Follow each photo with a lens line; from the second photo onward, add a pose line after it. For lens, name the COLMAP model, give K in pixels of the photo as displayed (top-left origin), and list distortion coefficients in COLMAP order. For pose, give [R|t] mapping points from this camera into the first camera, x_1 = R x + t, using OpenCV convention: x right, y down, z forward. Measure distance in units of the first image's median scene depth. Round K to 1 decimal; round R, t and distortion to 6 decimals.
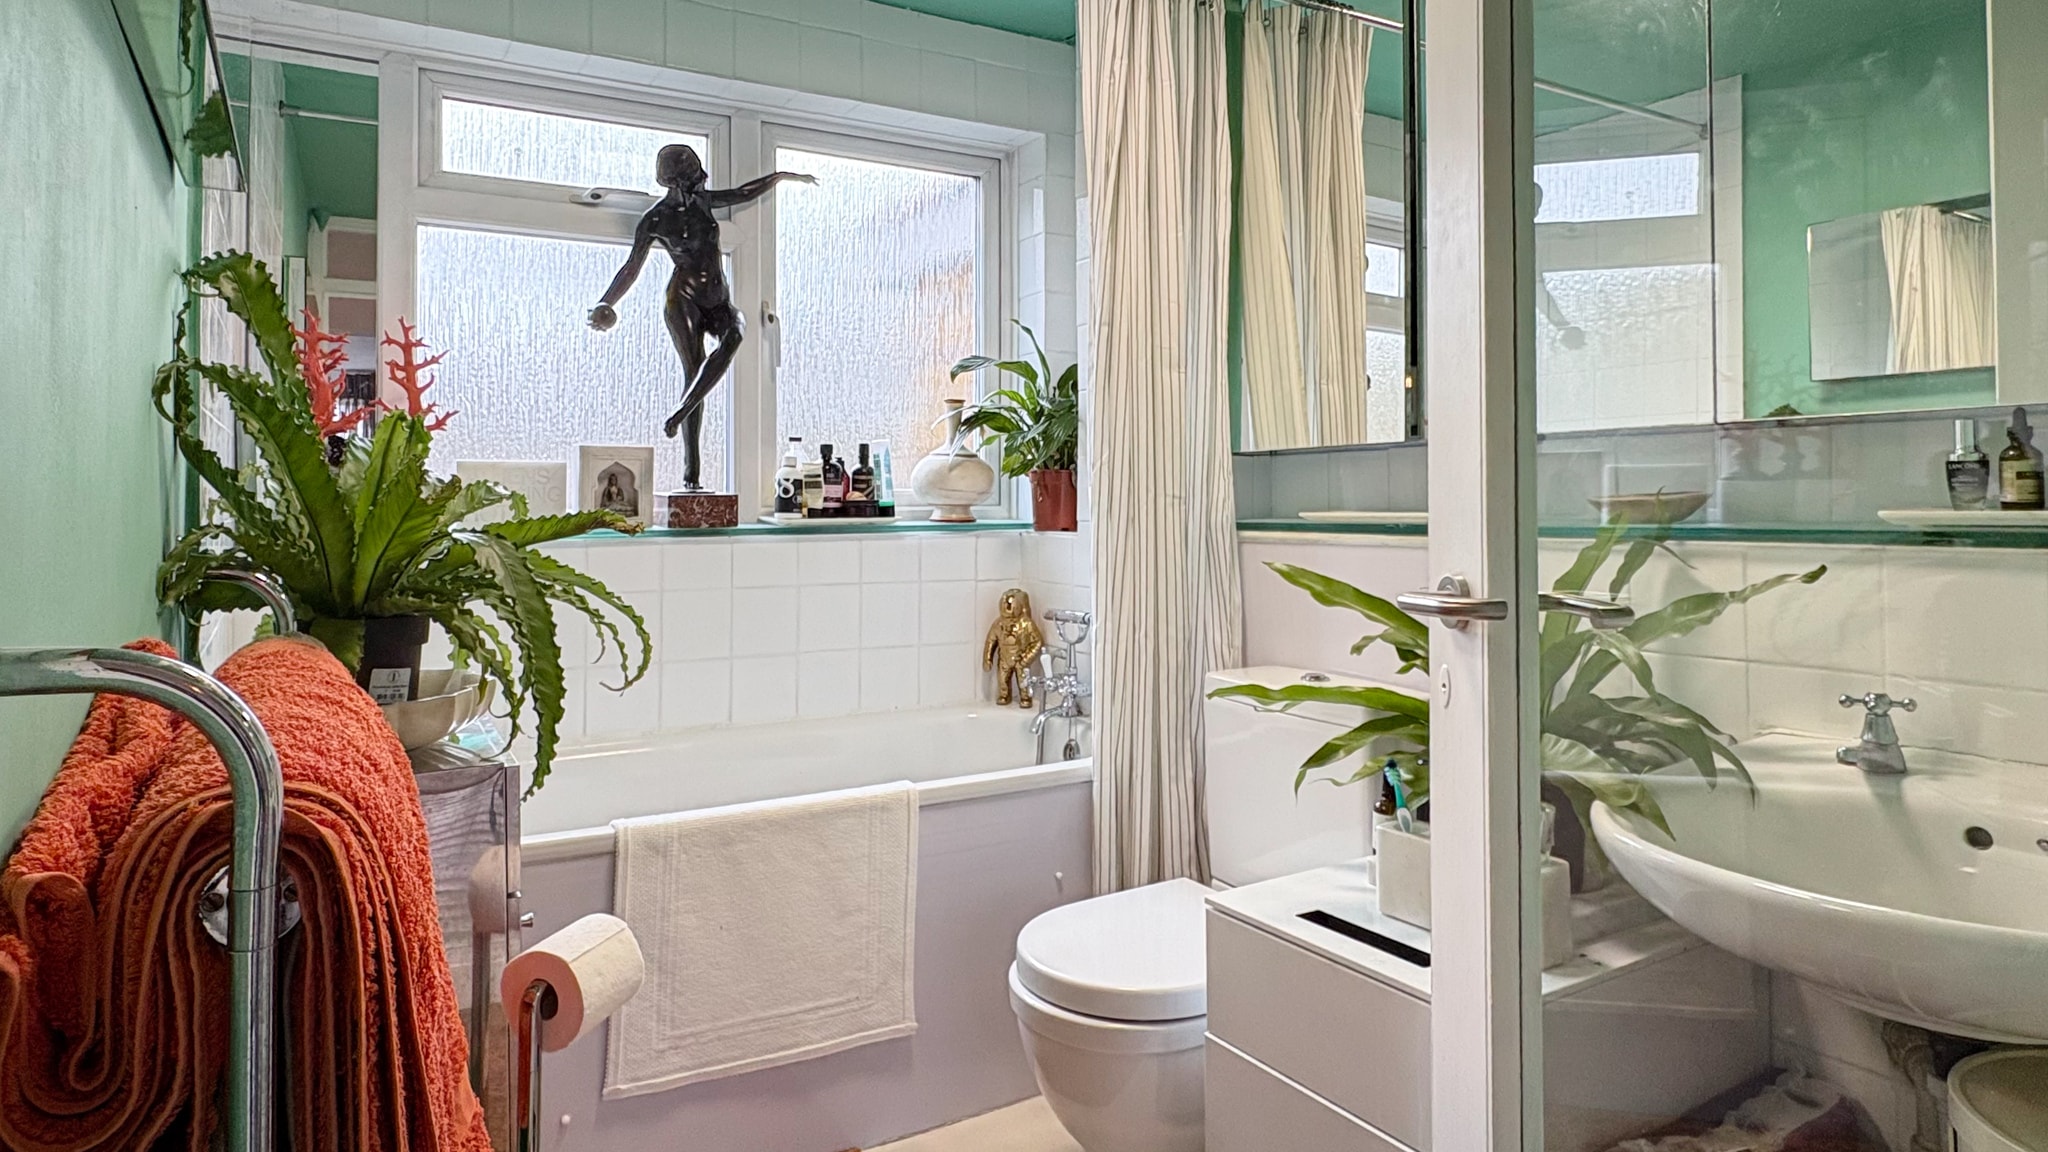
lens RADIAL K [[1210.0, 0, 1049.8], [0, 1210.0, 507.9], [0, 0, 1]] dist [-0.000973, -0.000497]
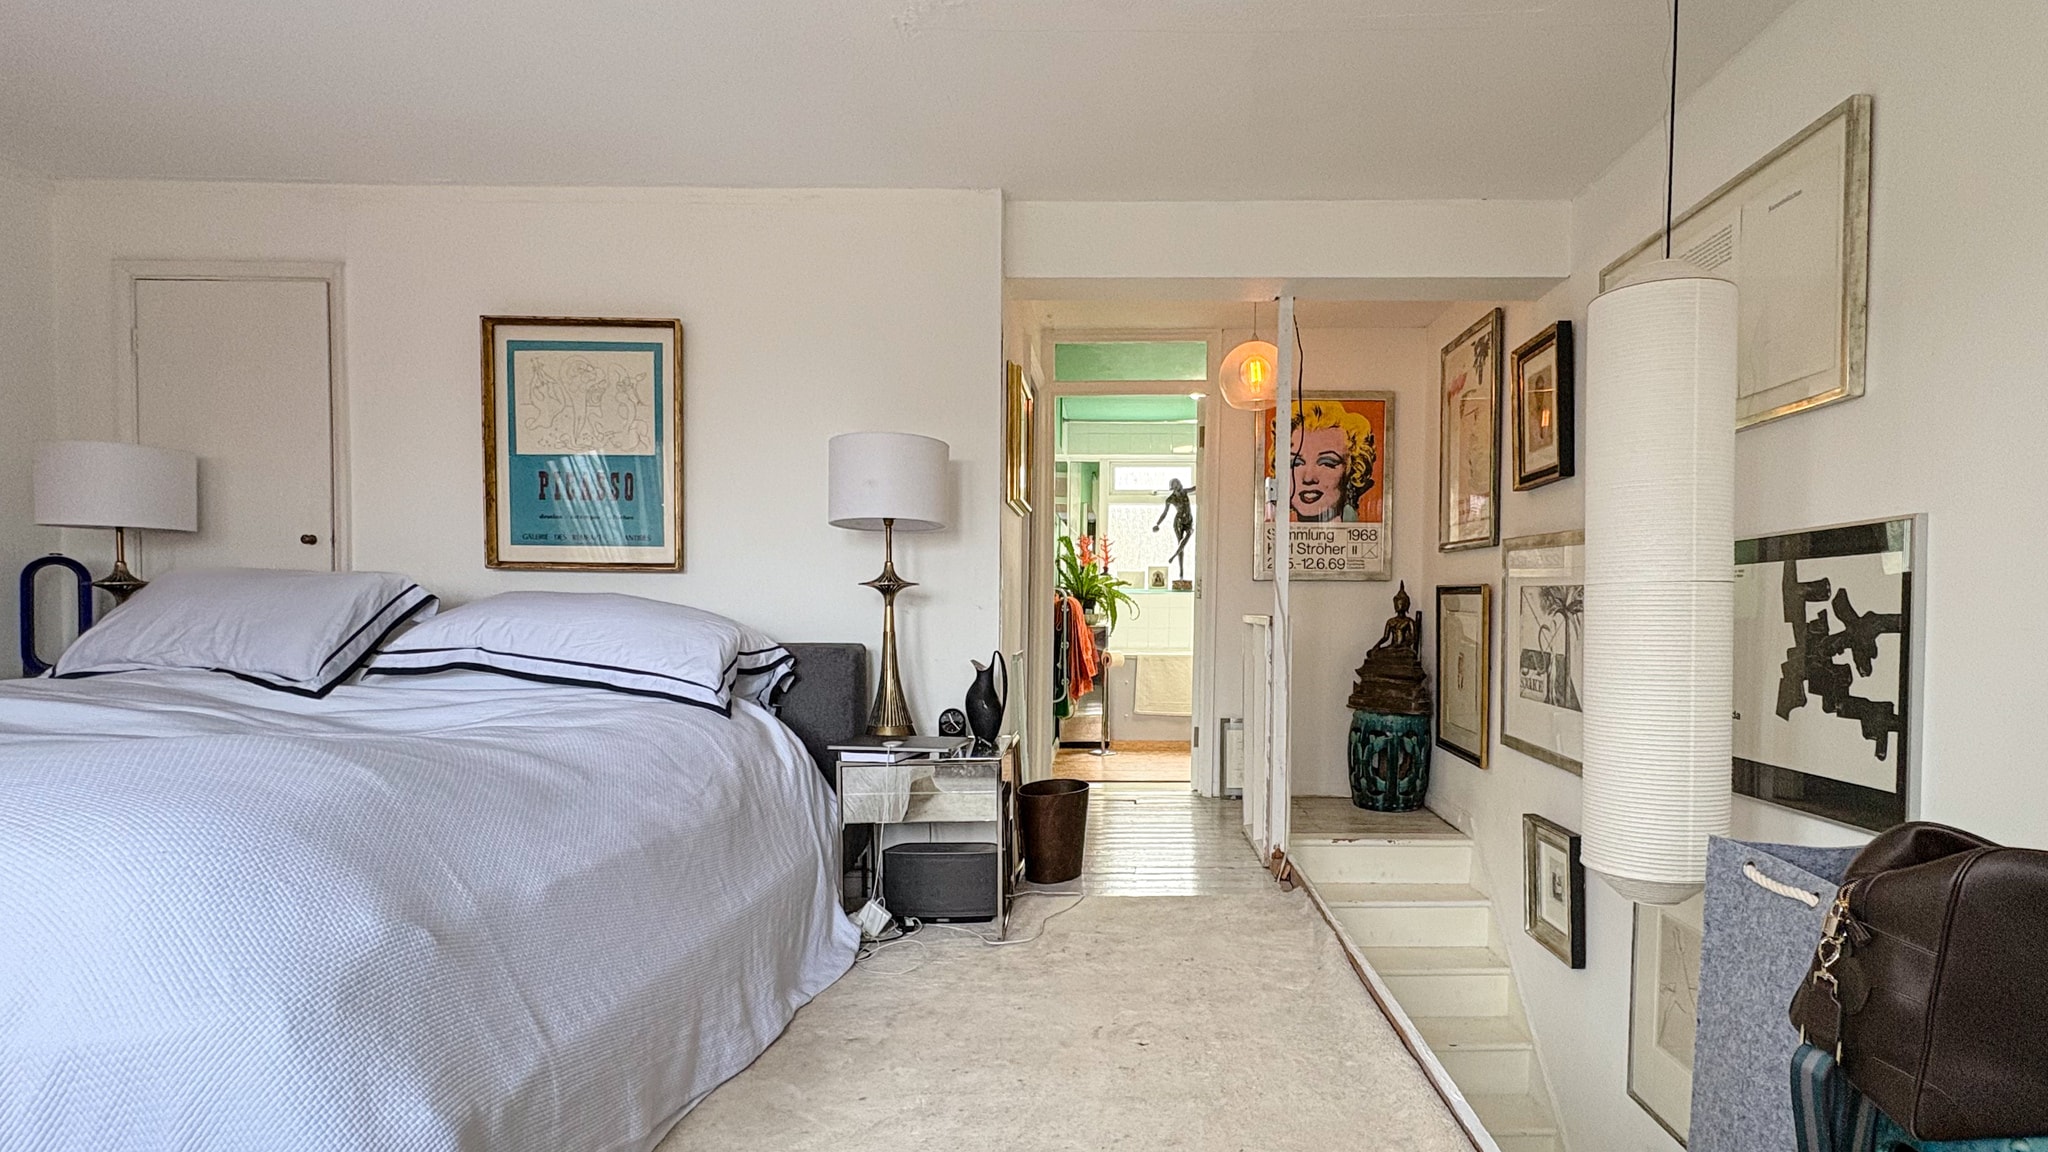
lens RADIAL K [[1010.5, 0, 1137.0], [0, 1010.5, 629.3], [0, 0, 1]] dist [0.002055, -0.000086]
pose [[0.858032, 0.029533, -0.512747, 1.065256], [-0.014984, 0.999360, 0.032486, 0.037828], [0.513378, -0.020191, 0.857925, -1.505889]]
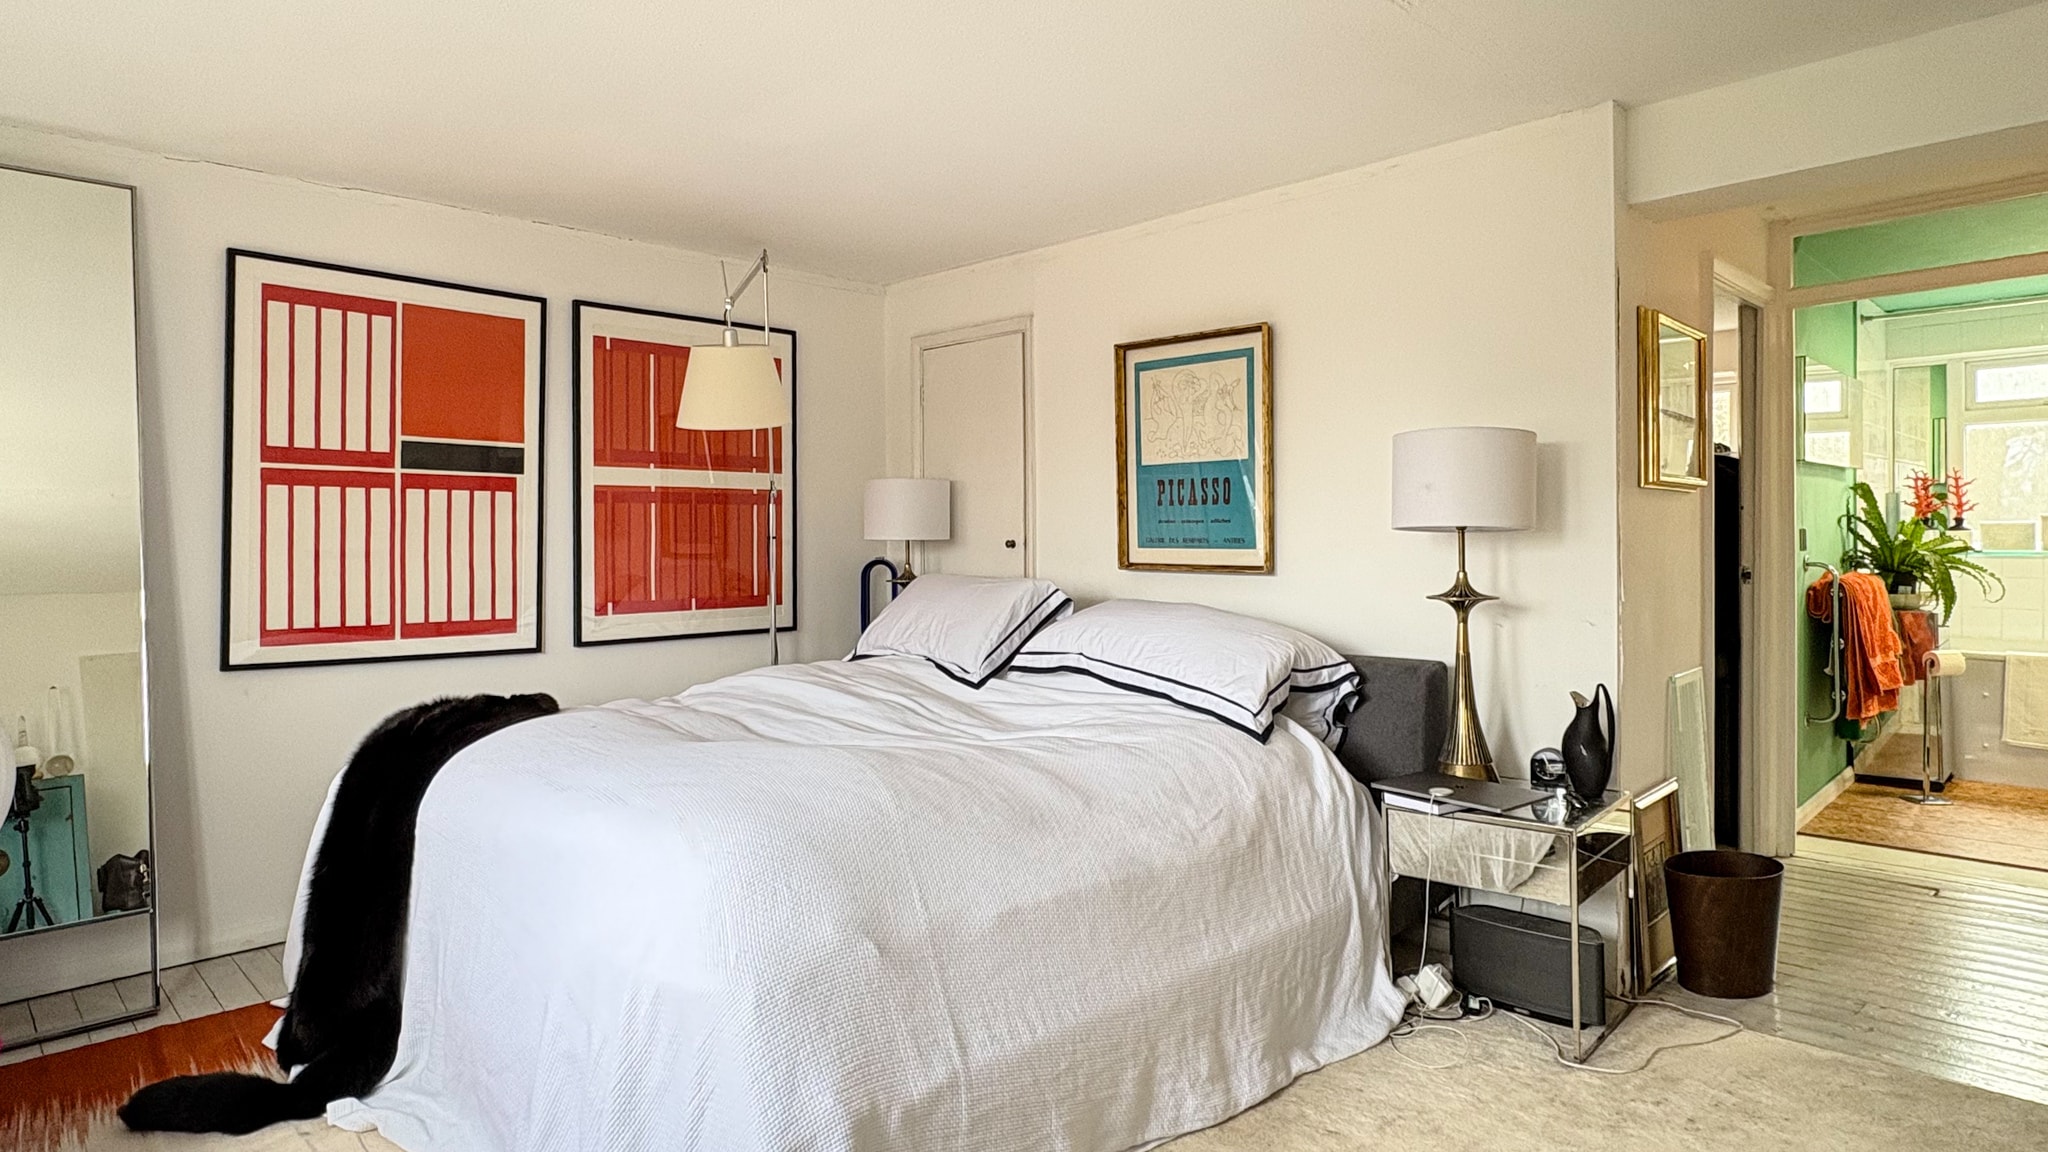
lens RADIAL K [[1129.1, 0, 1030.6], [0, 1129.1, 529.4], [0, 0, 1]] dist [-0.001041, 0.000495]
pose [[0.241667, 0.003809, -0.970352, 1.194432], [0.004251, 0.999979, 0.004984, -0.040530], [0.970350, -0.005329, 0.241645, -1.352193]]
